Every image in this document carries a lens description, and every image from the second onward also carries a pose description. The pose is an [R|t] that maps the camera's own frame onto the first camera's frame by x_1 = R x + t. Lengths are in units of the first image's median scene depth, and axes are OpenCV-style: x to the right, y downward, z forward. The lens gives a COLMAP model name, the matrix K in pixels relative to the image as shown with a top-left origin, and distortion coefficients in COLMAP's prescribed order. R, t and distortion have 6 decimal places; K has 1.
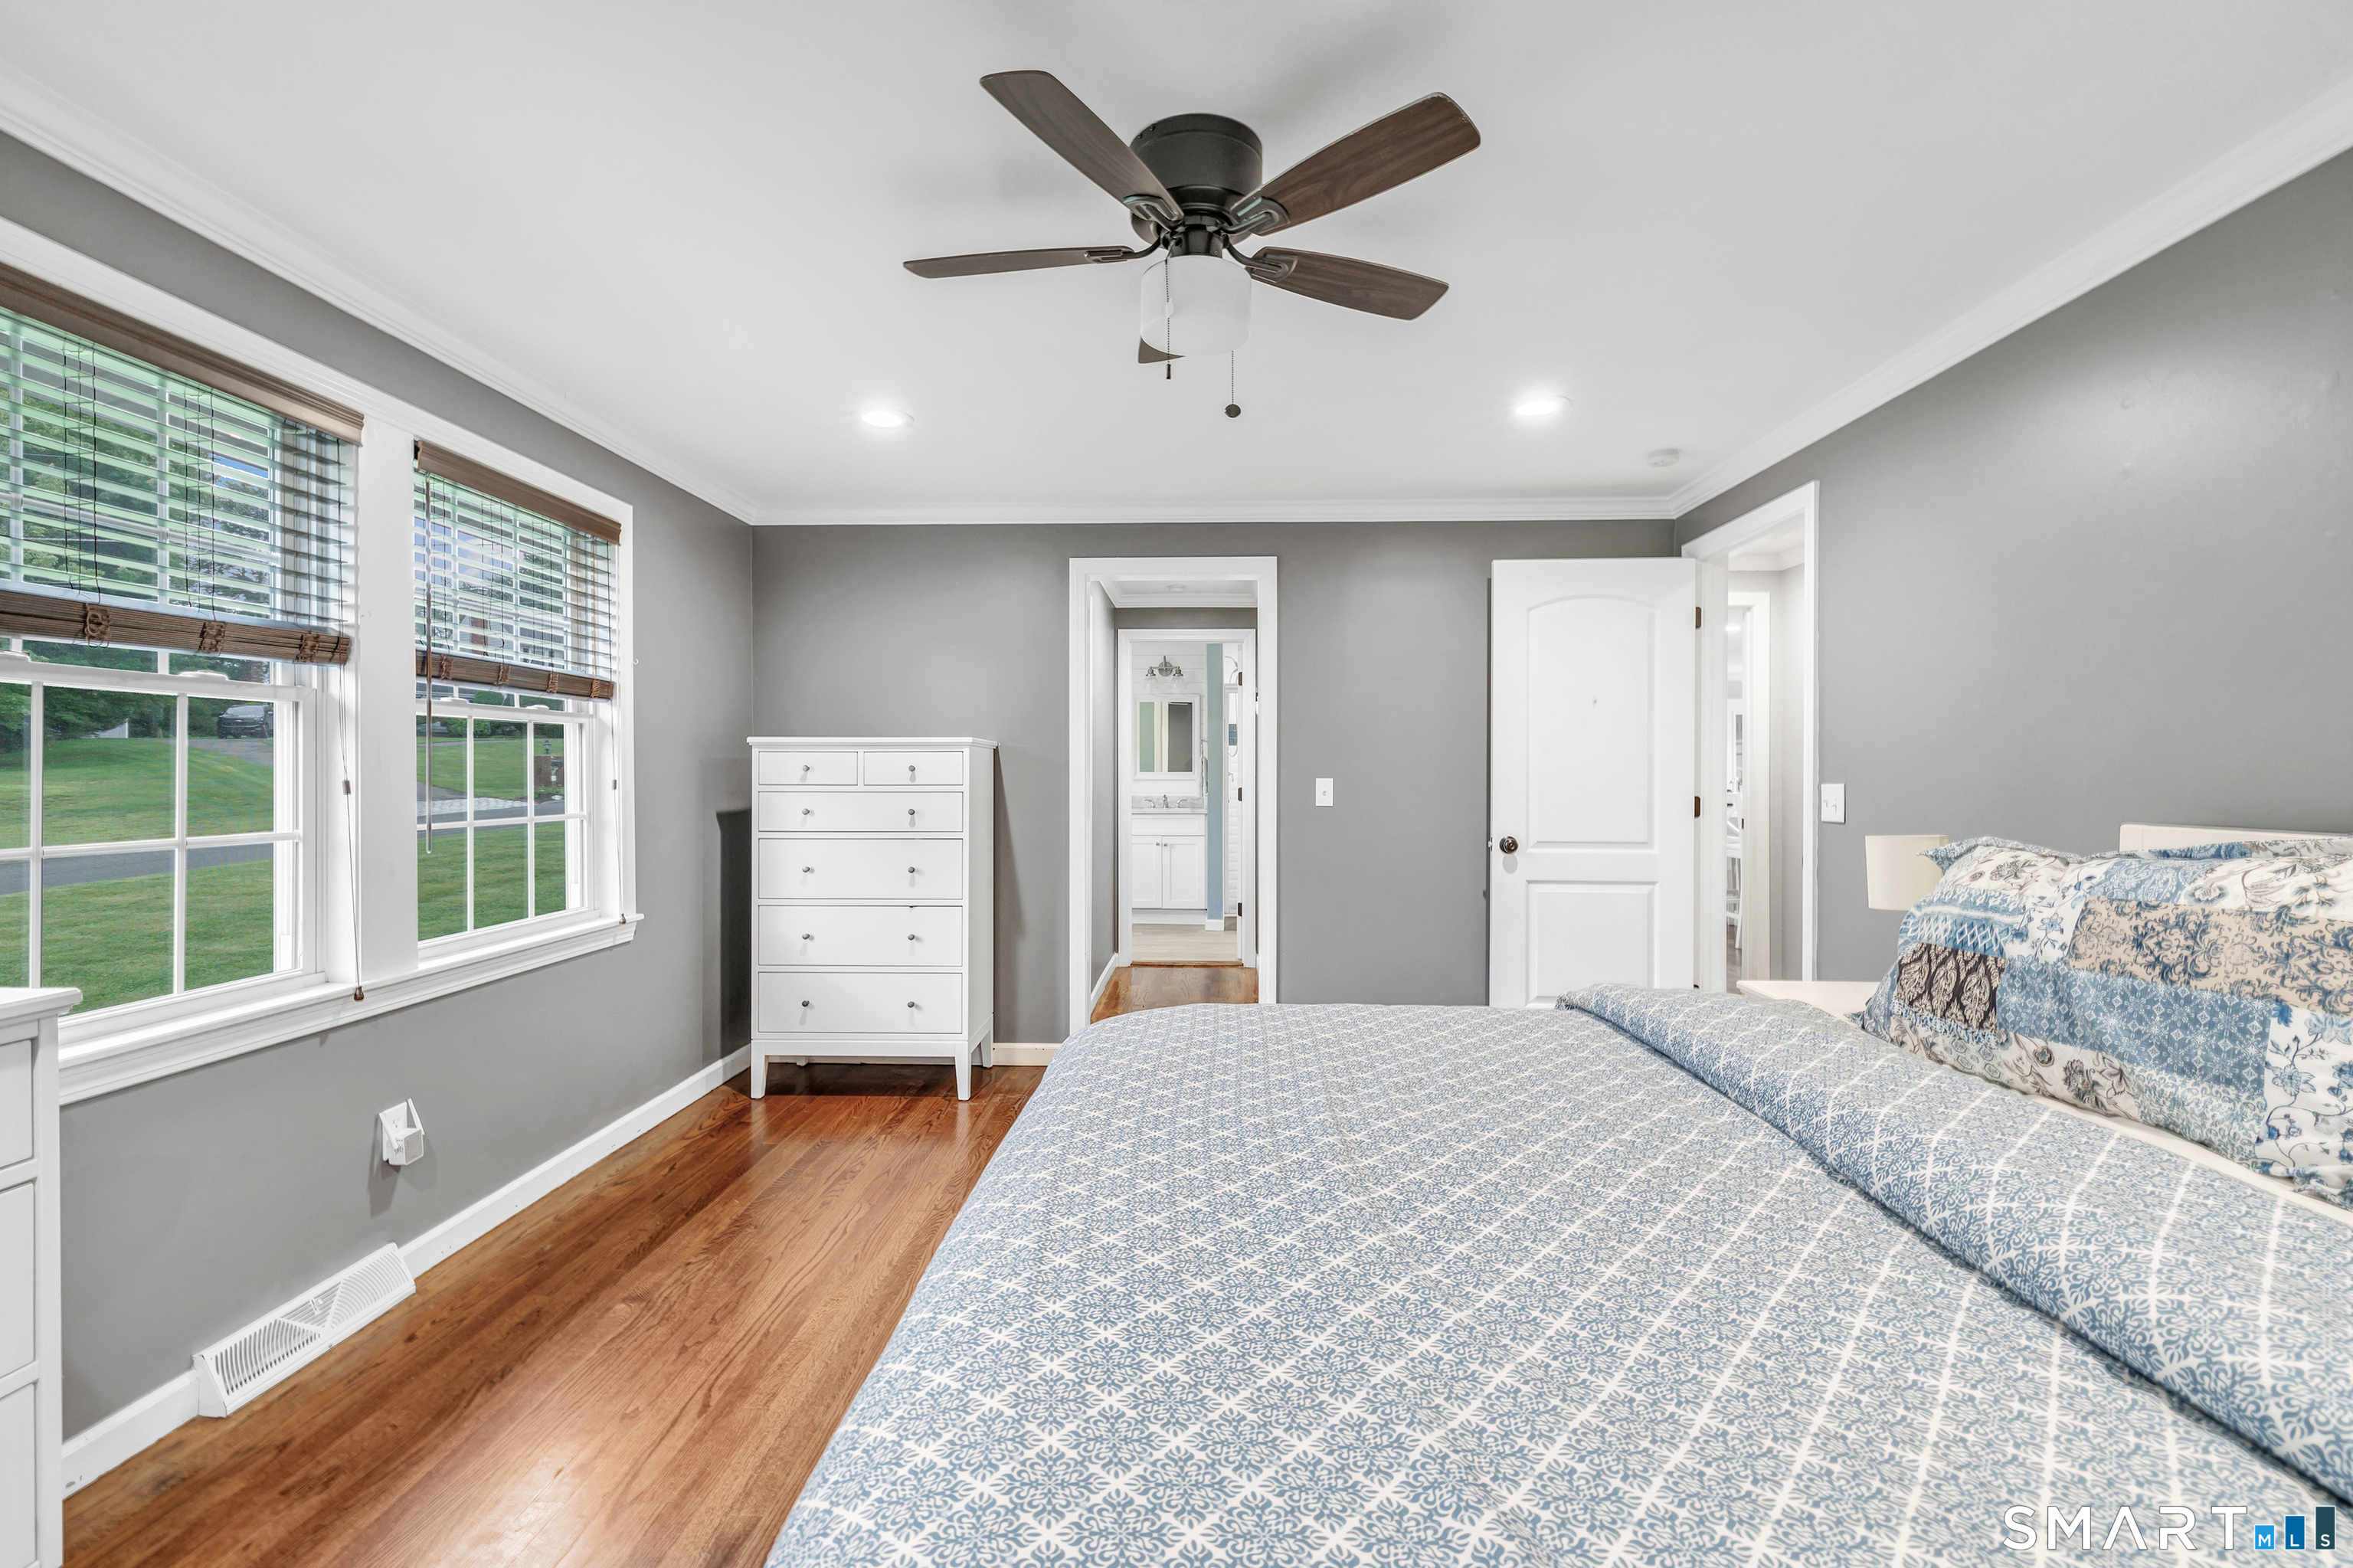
lens RADIAL K [[1048.0, 0, 1174.2], [0, 1048.0, 760.8], [0, 0, 1]] dist [0.000226, 0.000114]
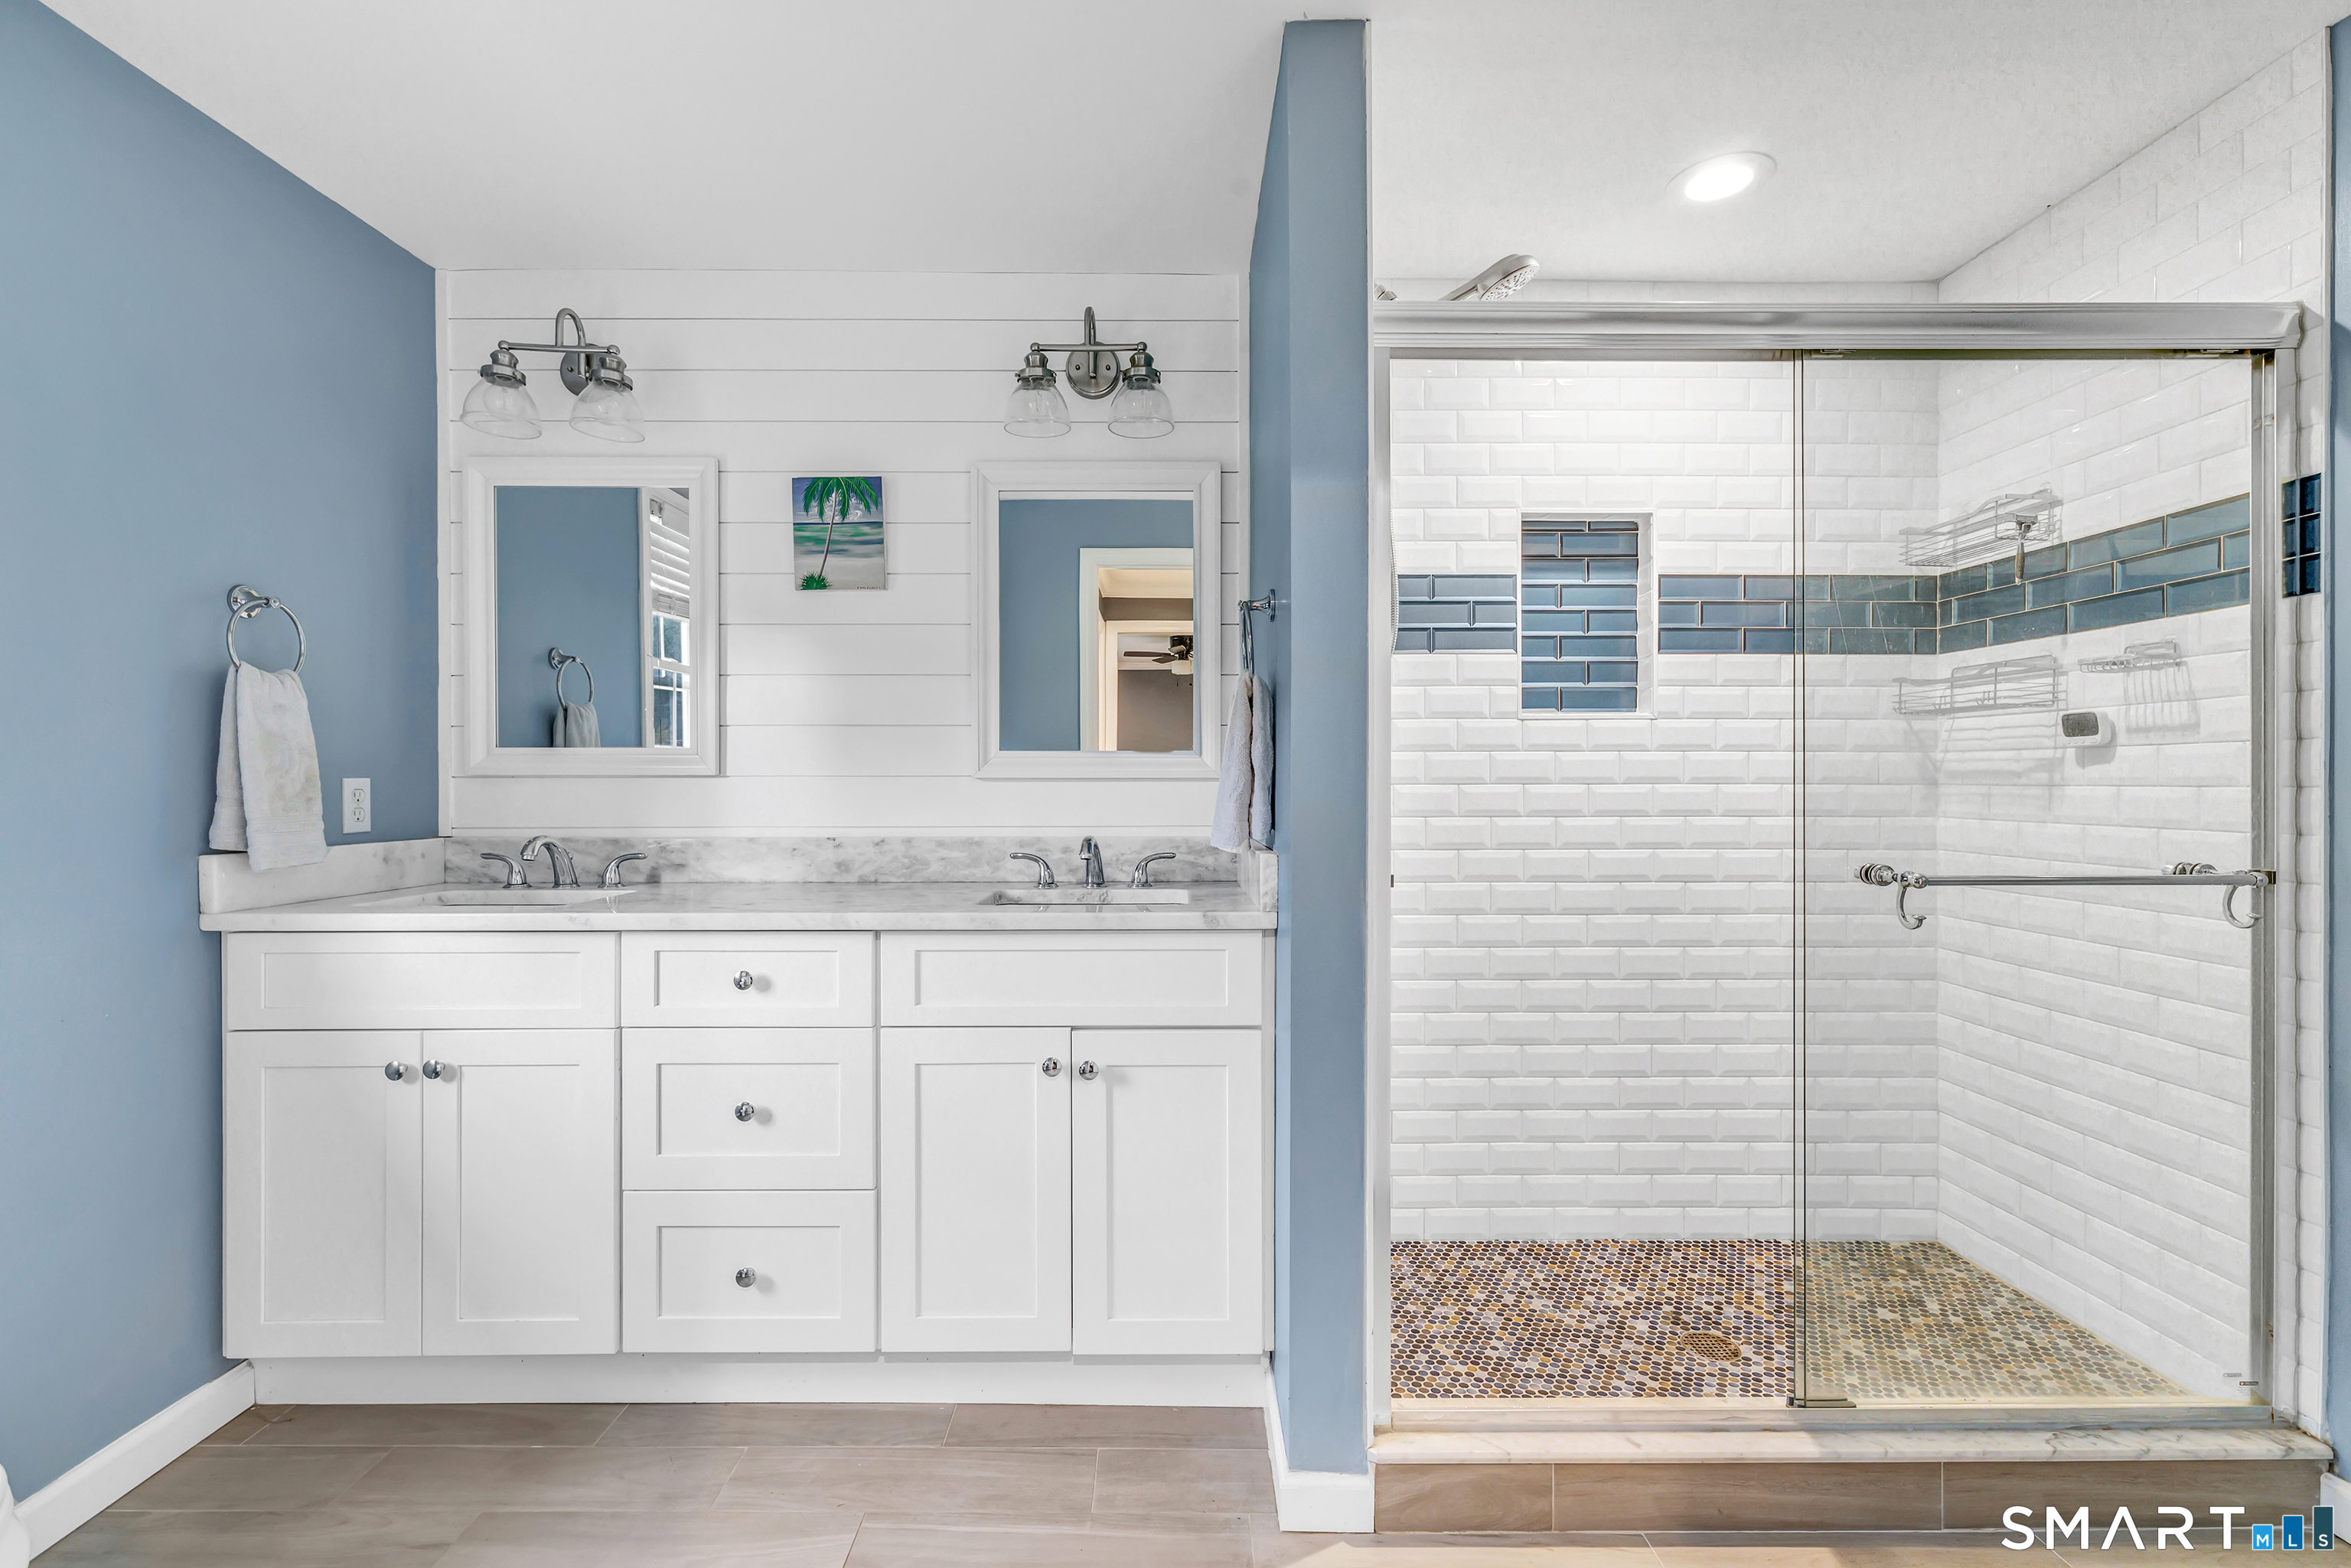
lens RADIAL K [[1047.0, 0, 1173.2], [0, 1047.0, 760.9], [0, 0, 1]] dist [0.000226, 0.000114]
pose [[0.999219, -0.001235, 0.039494, 0.001408], [0.001271, 0.999999, -0.000900, 0.014473], [-0.039493, 0.000949, 0.999219, 0.746624]]
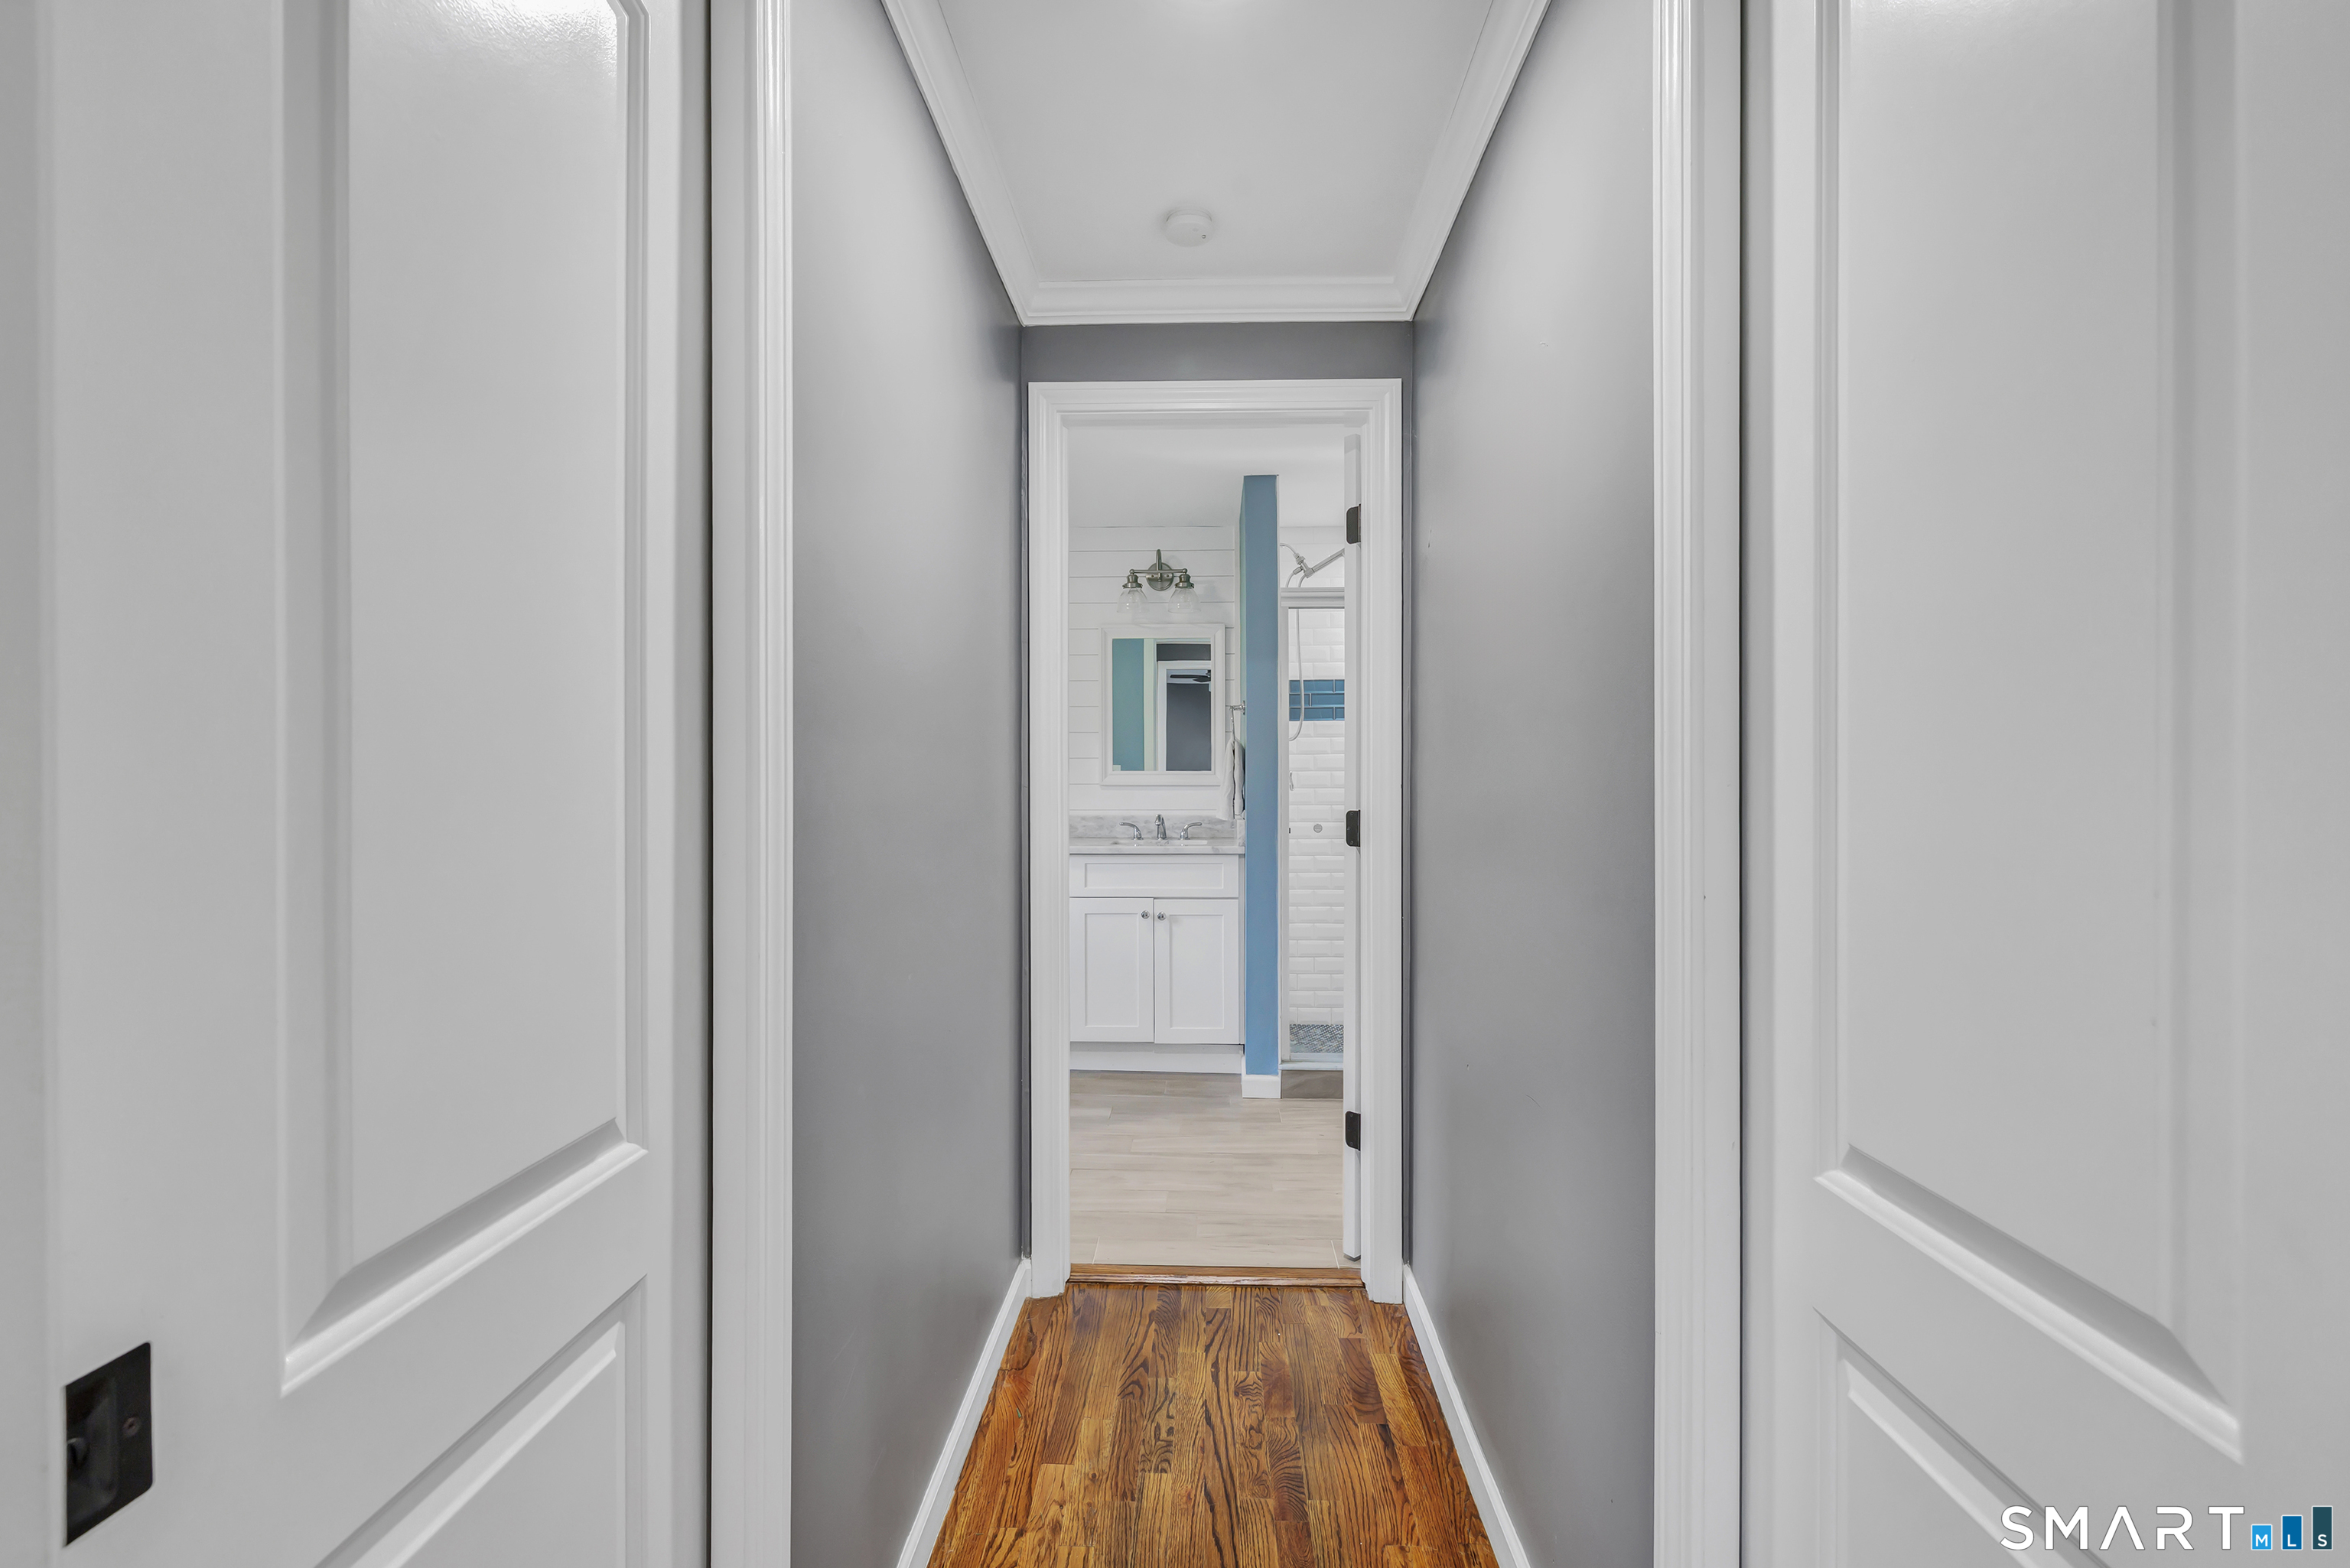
lens RADIAL K [[1046.5, 0, 1172.7], [0, 1046.5, 760.9], [0, 0, 1]] dist [0.000226, 0.000114]
pose [[0.999998, -0.001159, -0.001805, -0.001340], [0.001161, 0.999999, 0.001133, 0.005382], [0.001804, -0.001135, 0.999998, 0.481874]]
